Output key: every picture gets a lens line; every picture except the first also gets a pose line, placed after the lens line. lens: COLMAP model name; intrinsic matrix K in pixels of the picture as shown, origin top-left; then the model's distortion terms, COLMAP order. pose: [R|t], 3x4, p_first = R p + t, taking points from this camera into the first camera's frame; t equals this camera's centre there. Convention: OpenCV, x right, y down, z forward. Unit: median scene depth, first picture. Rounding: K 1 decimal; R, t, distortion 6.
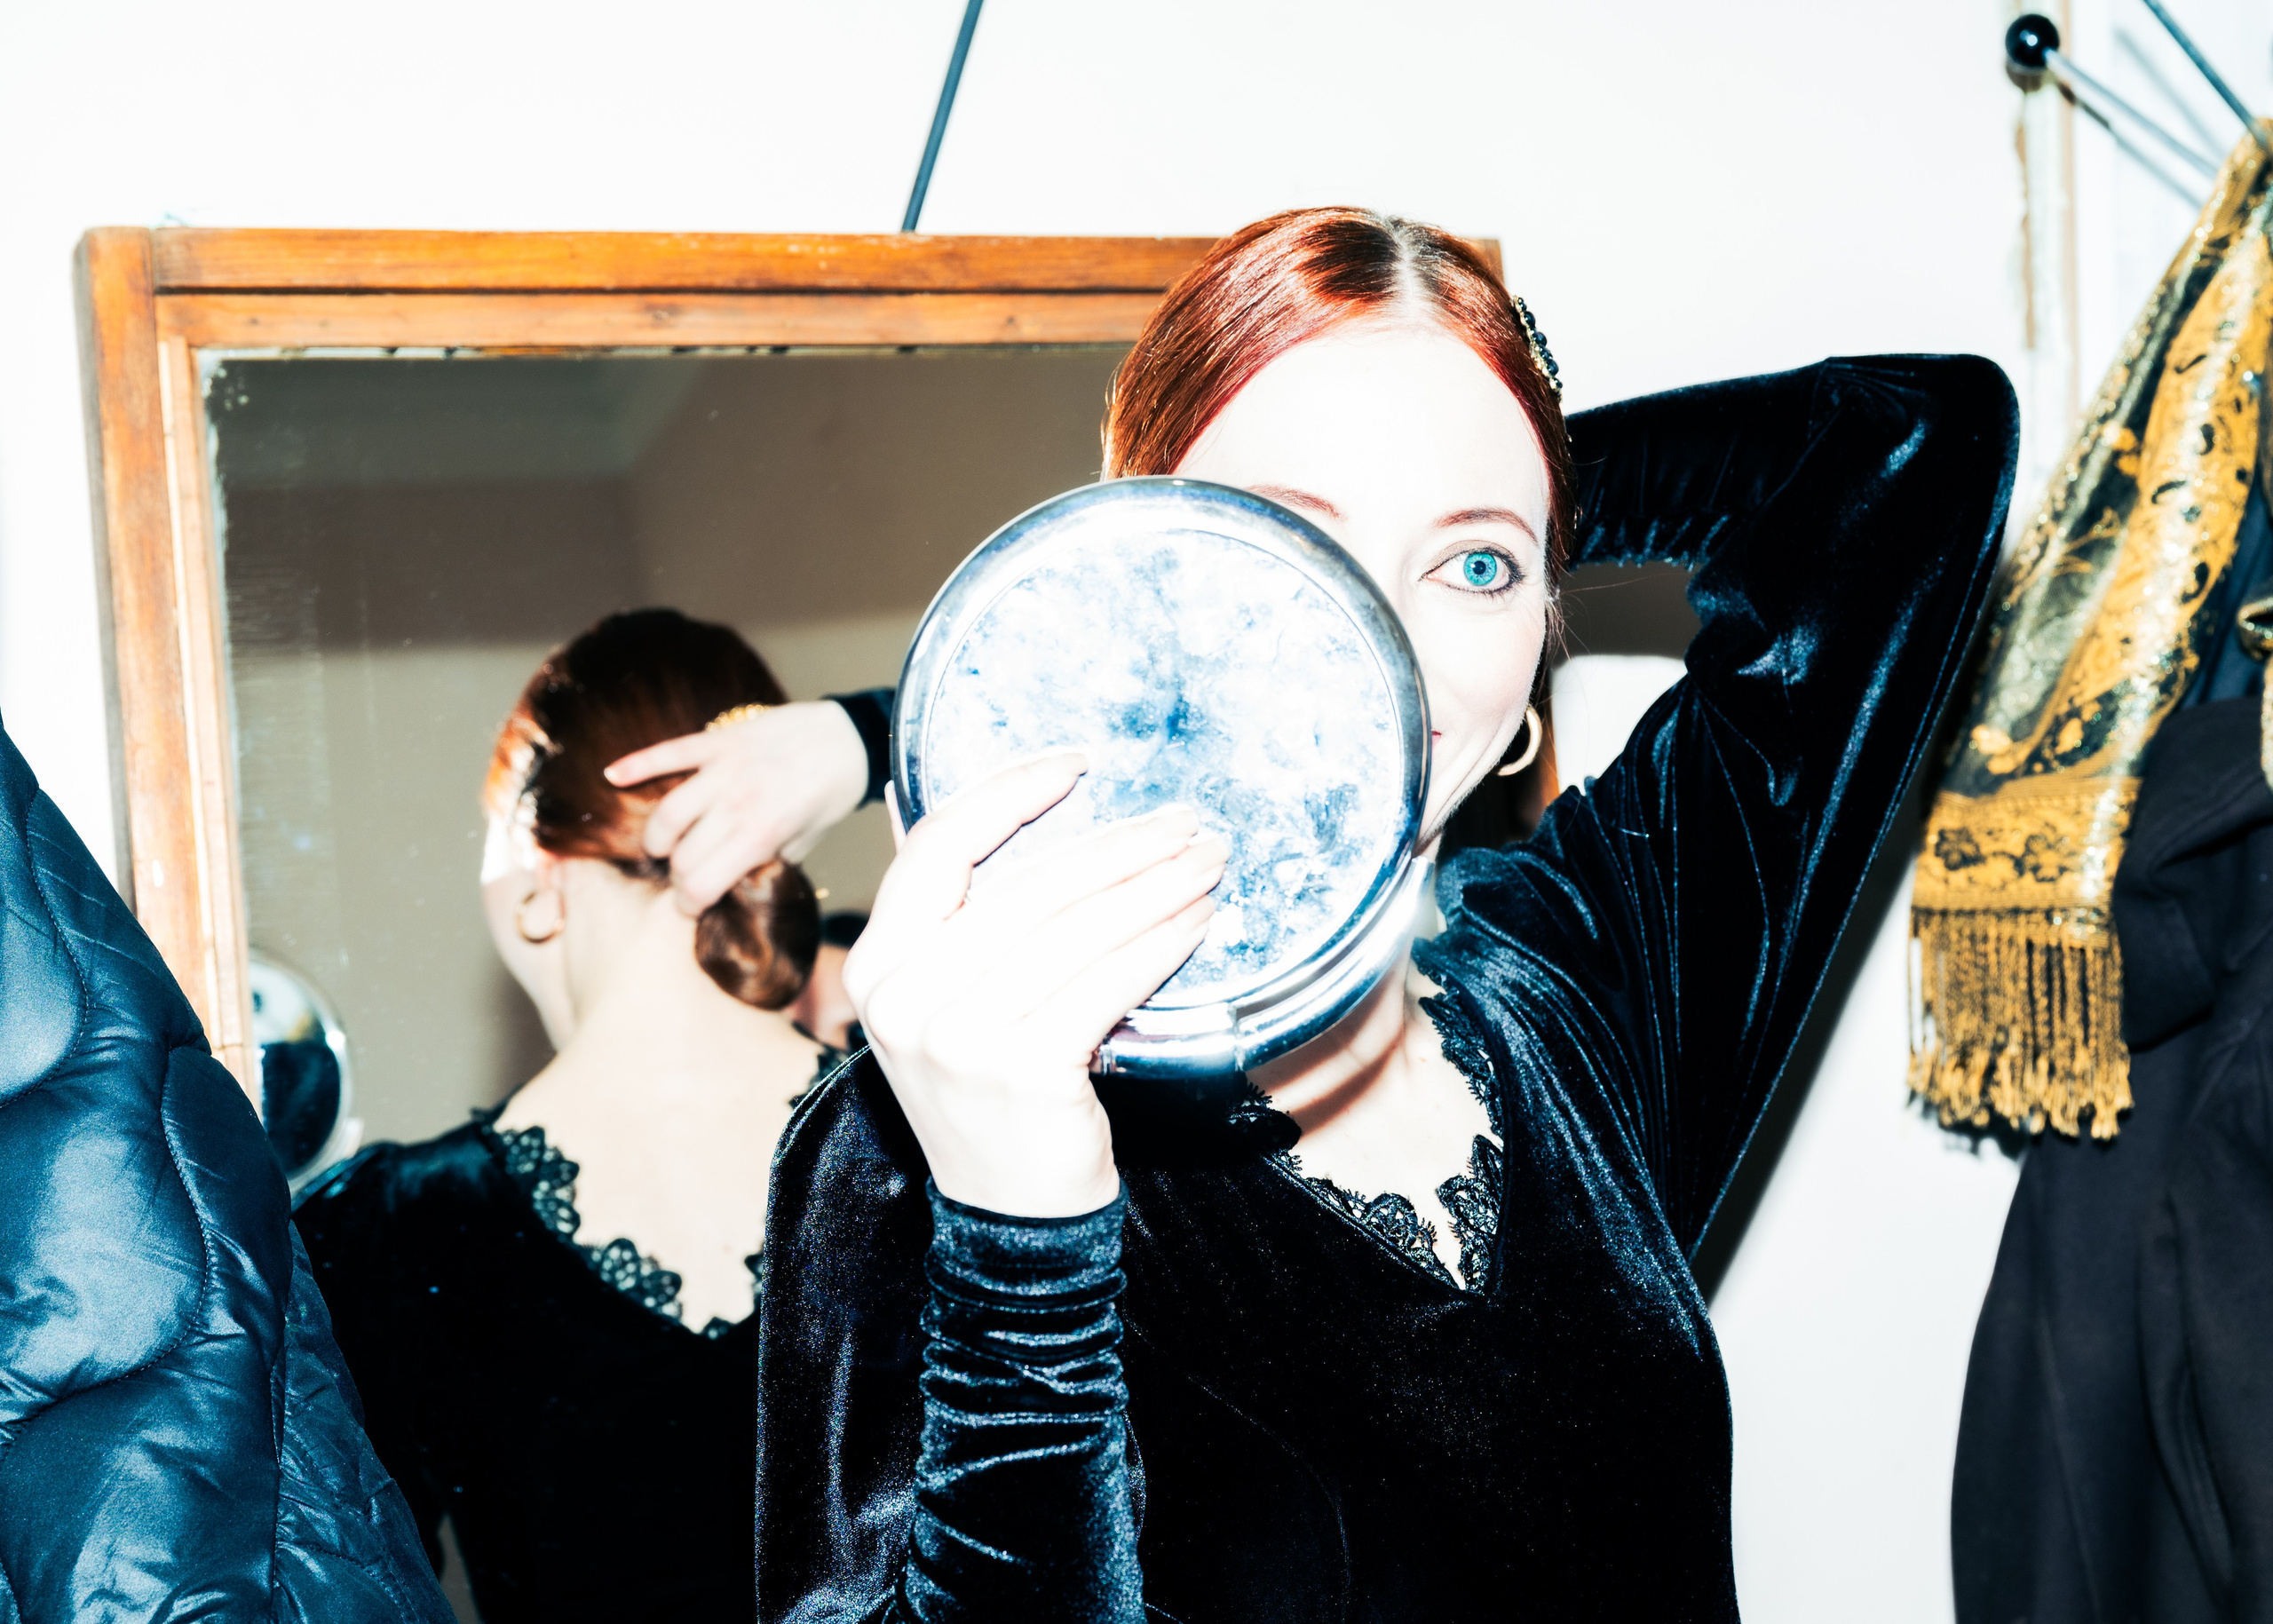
lens RADIAL K [[3687.0, 0, 1136.5], [0, 3687.0, 793.9], [0, 0, 1]] dist [-0.088013, 0.000000]
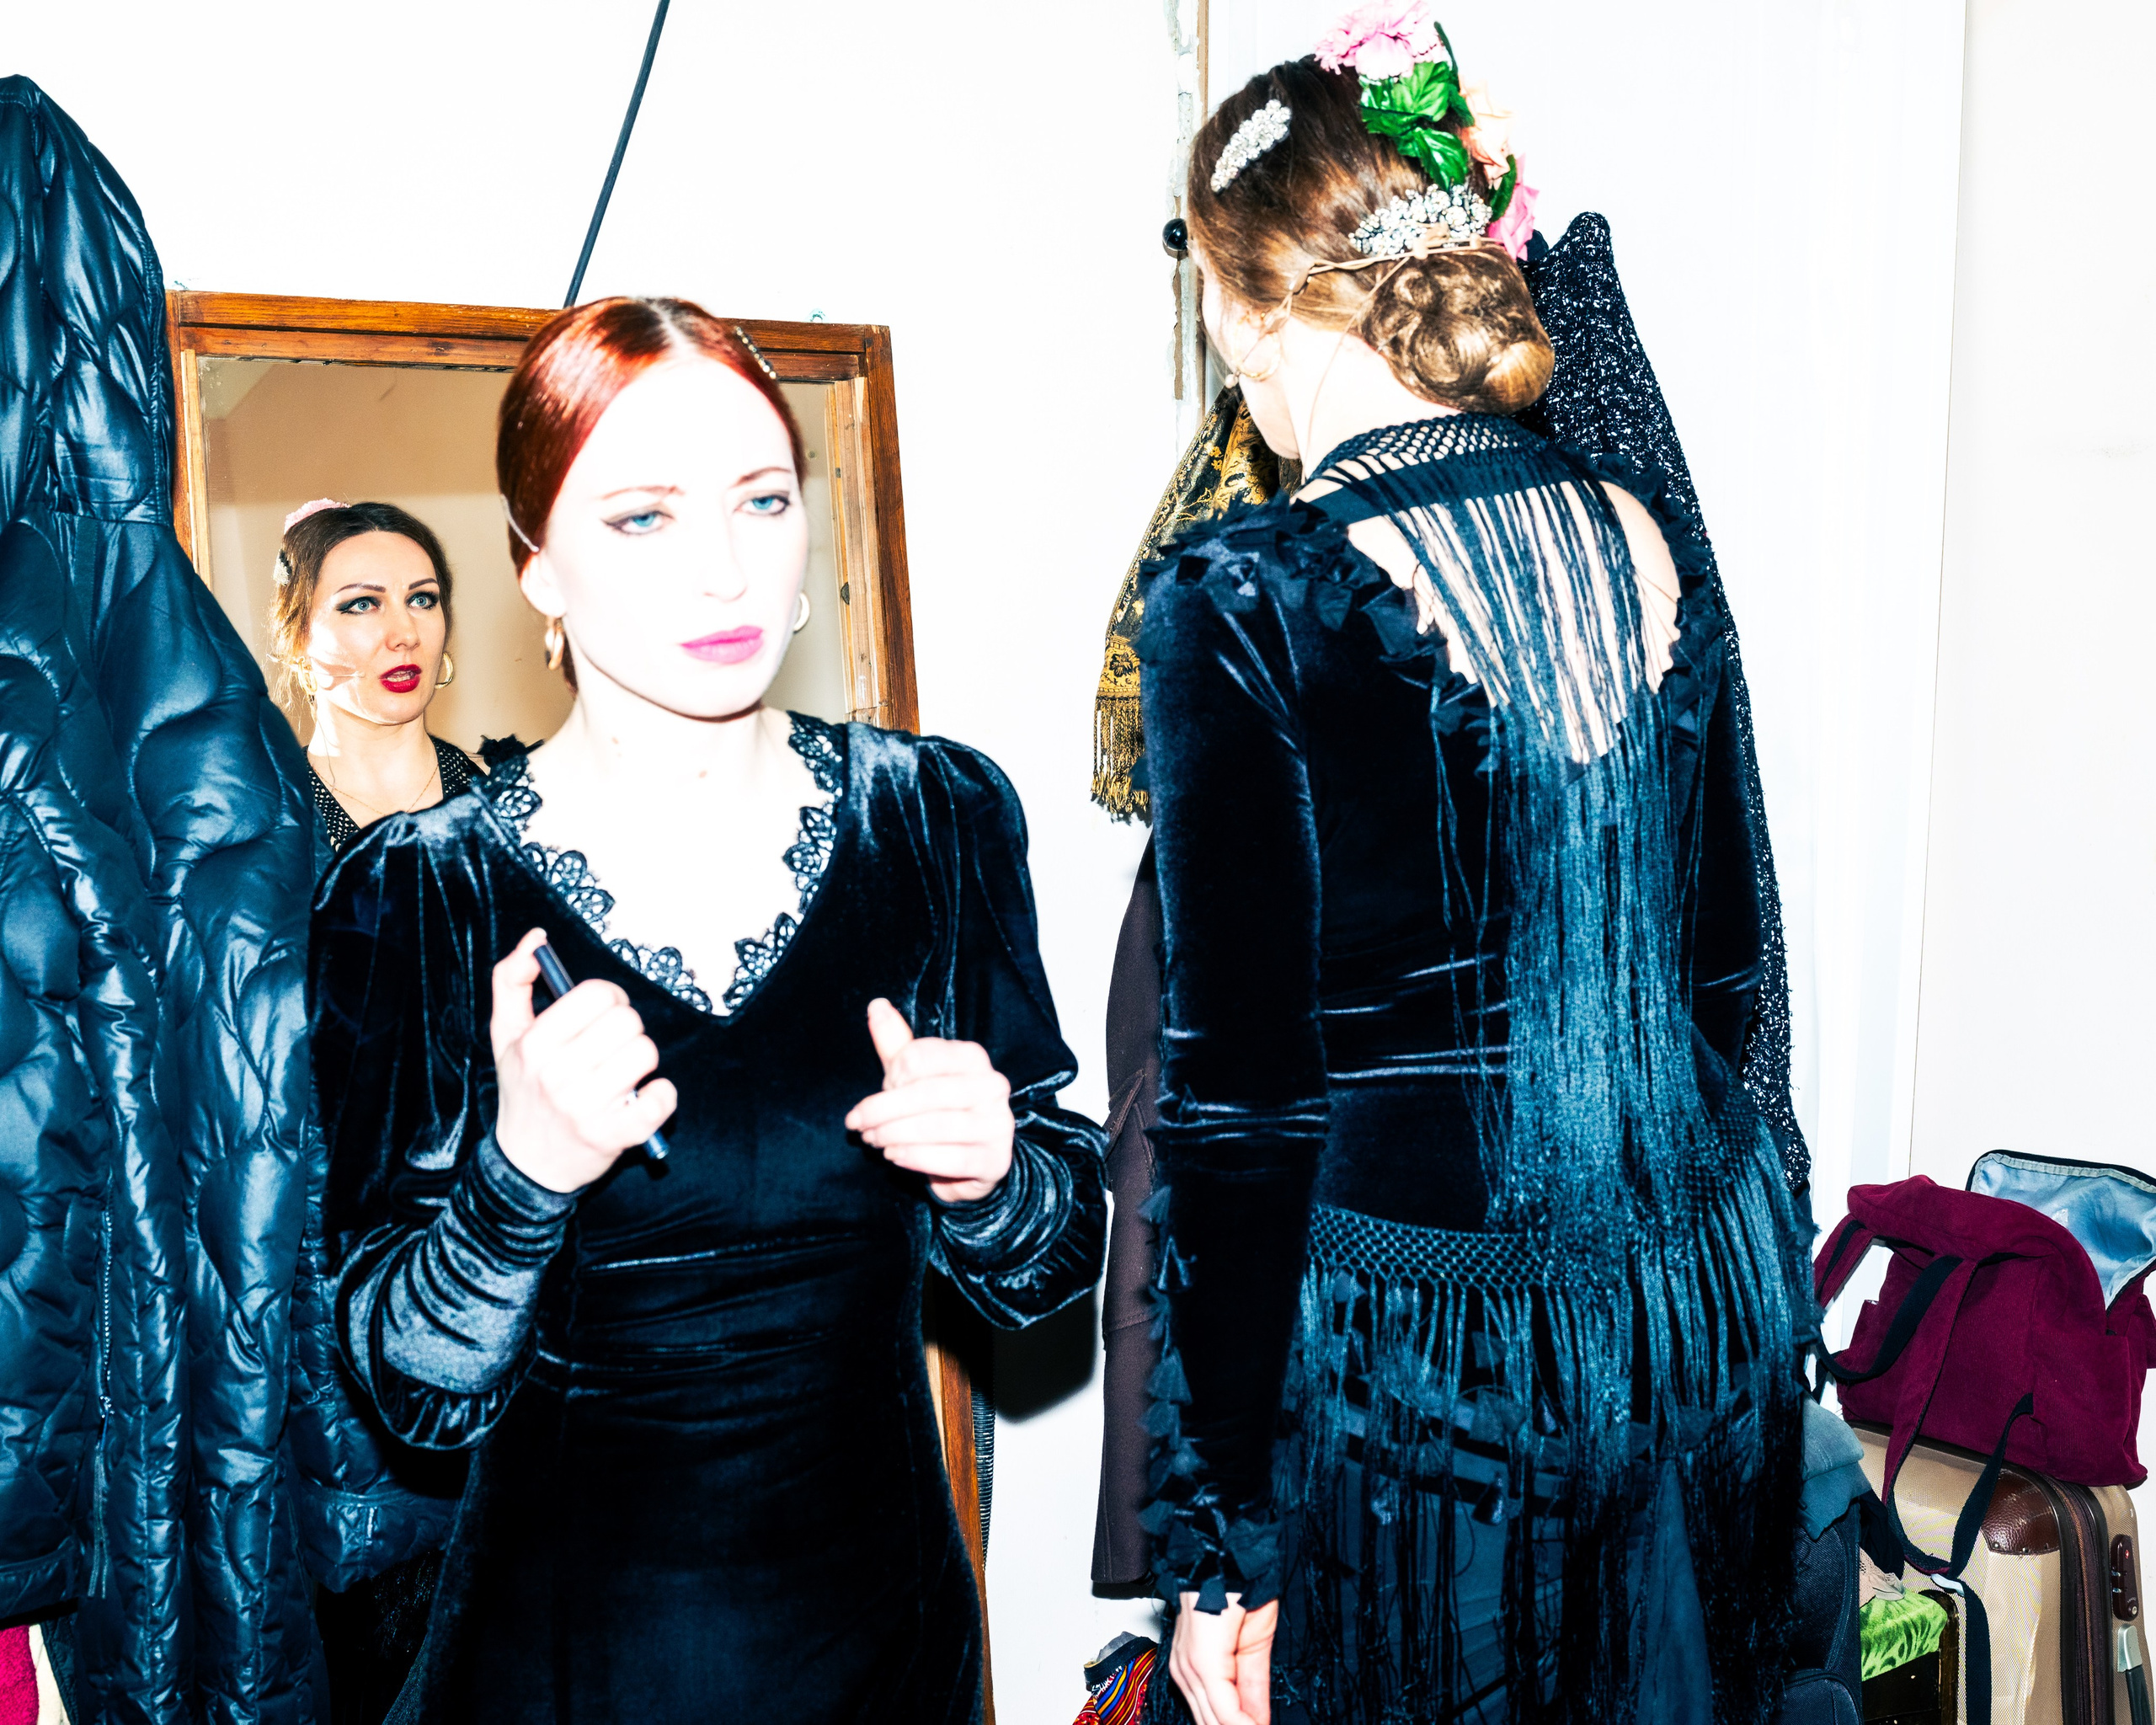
lens RADIAL K [[3074.4, 0, 1090.9], [0, 3074.4, 856.9], [0, 0, 1]] dist [-0.009433, 0.000000]
pose [[0.986081, 0.025825, 0.164248, -0.051819], [-0.033568, 0.998443, 0.044543, 0.046061], [-0.162842, -0.049436, 0.985413, -0.591369]]
